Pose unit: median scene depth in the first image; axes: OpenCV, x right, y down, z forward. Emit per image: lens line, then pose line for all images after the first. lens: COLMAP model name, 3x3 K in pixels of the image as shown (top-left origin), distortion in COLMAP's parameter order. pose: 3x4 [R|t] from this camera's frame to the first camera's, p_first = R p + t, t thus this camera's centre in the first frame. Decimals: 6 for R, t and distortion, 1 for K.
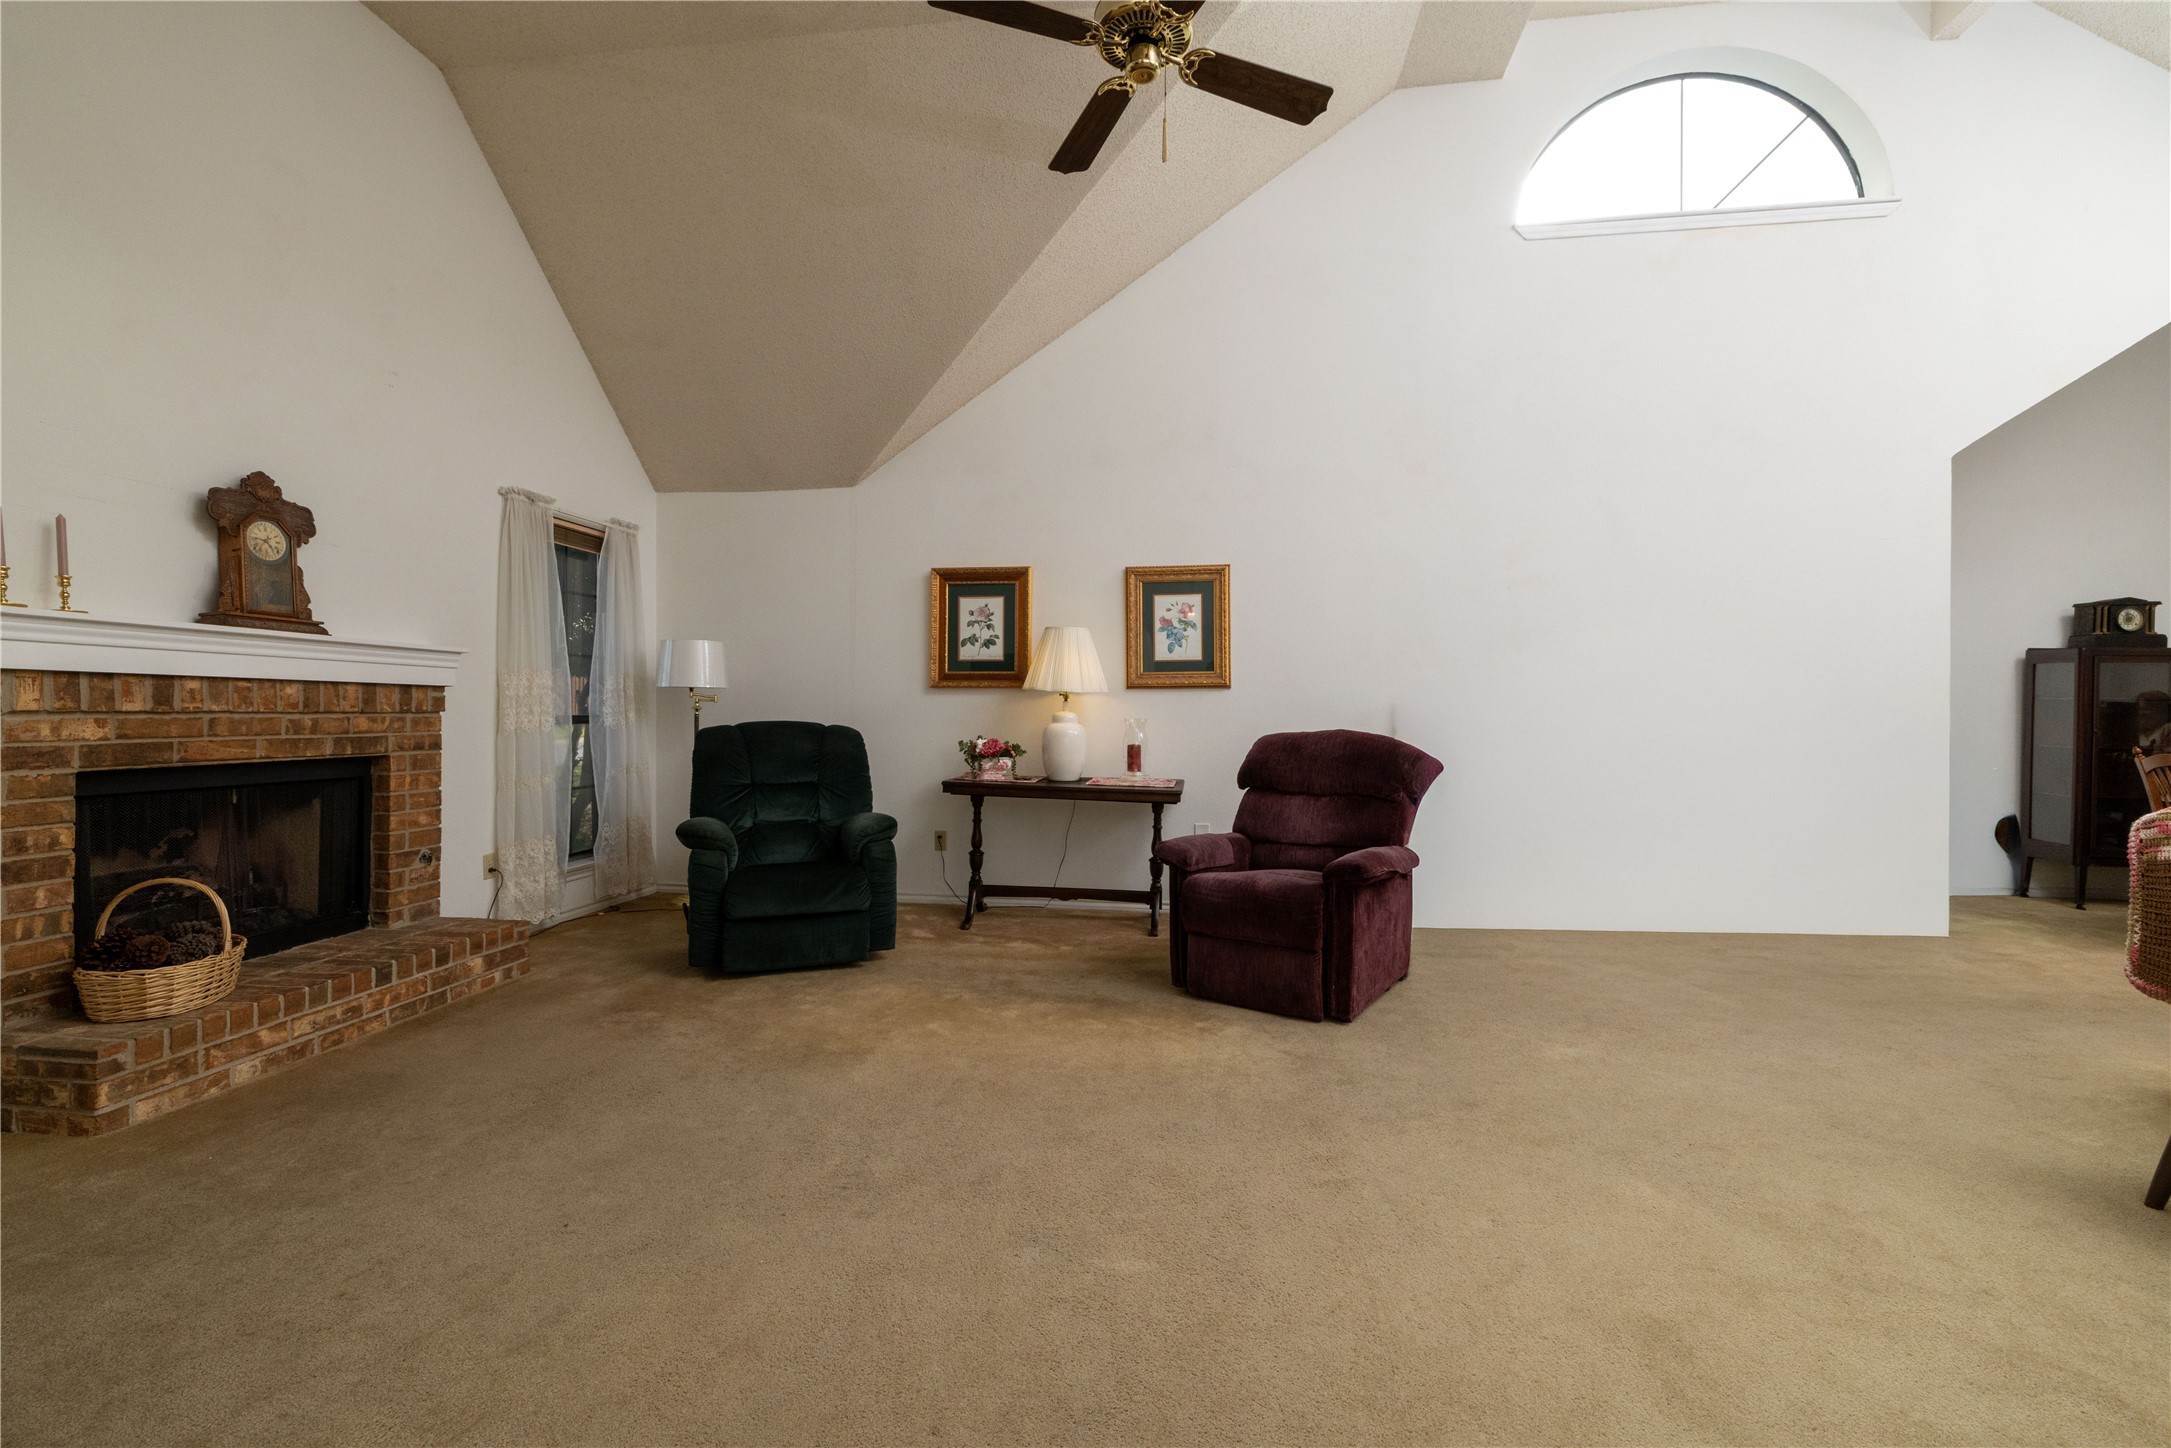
lens RADIAL K [[944.4, 0, 1084.1], [0, 944.4, 718.0], [0, 0, 1]] dist [-0.001829, 0.000148]
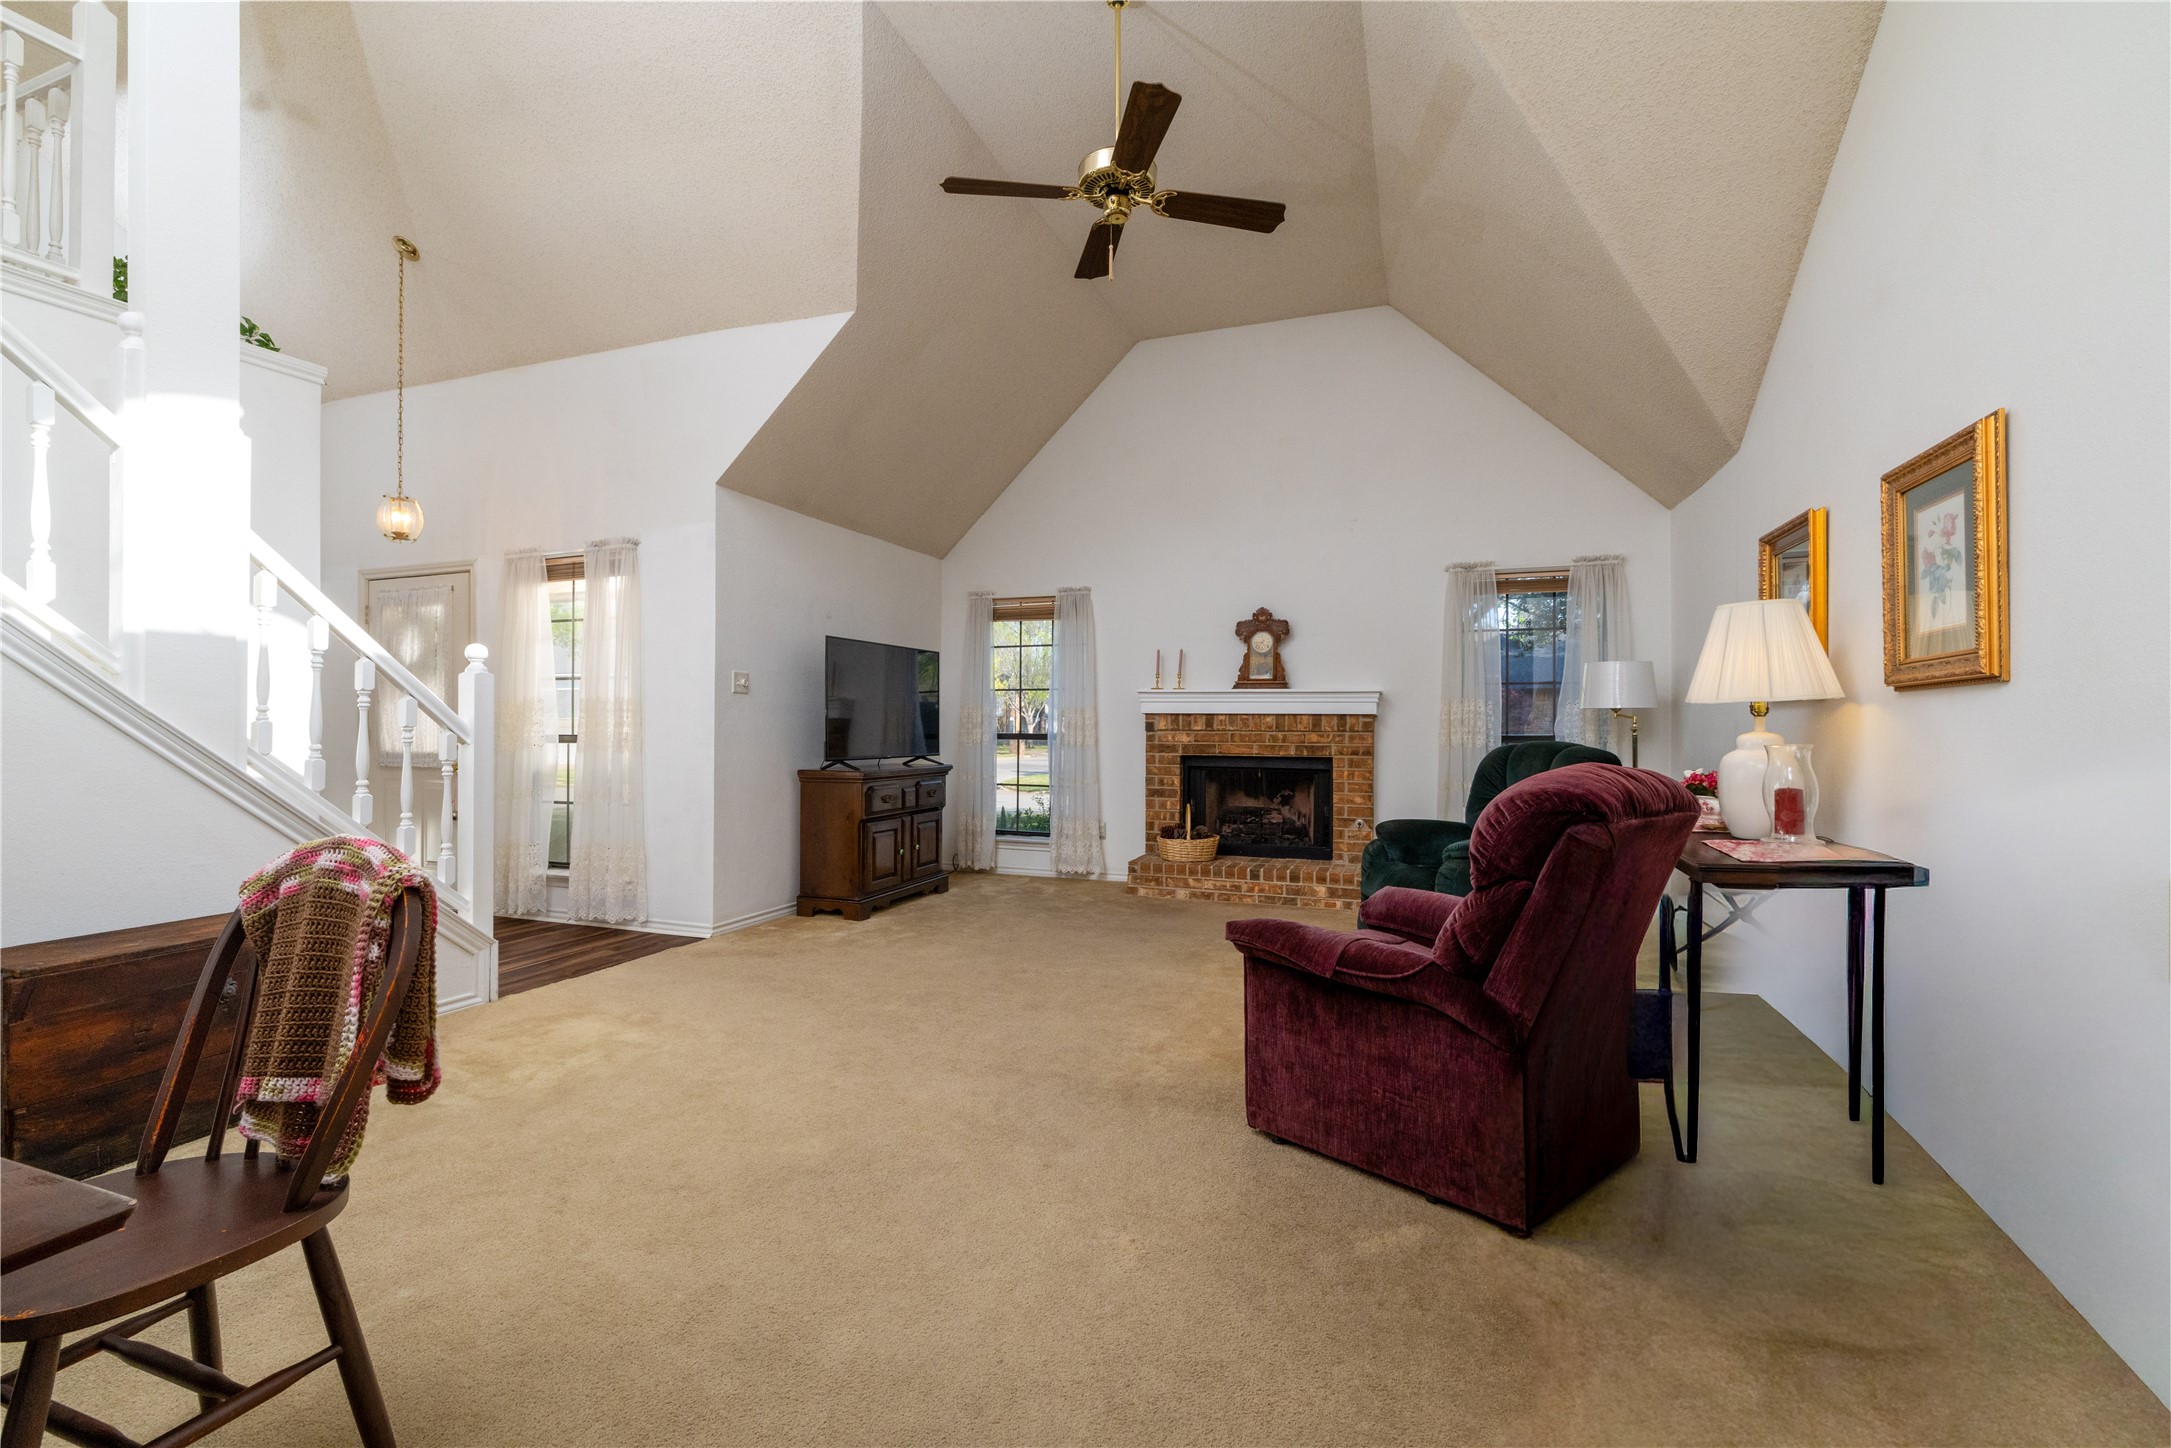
lens RADIAL K [[944.4, 0, 1080.8], [0, 944.4, 724.3], [0, 0, 1]] dist [-0.001829, 0.000148]
pose [[-0.223504, -0.008726, -0.974664, 1.096800], [-0.014080, 0.999884, -0.005723, -0.003174], [0.974601, 0.012444, -0.223601, 1.060208]]
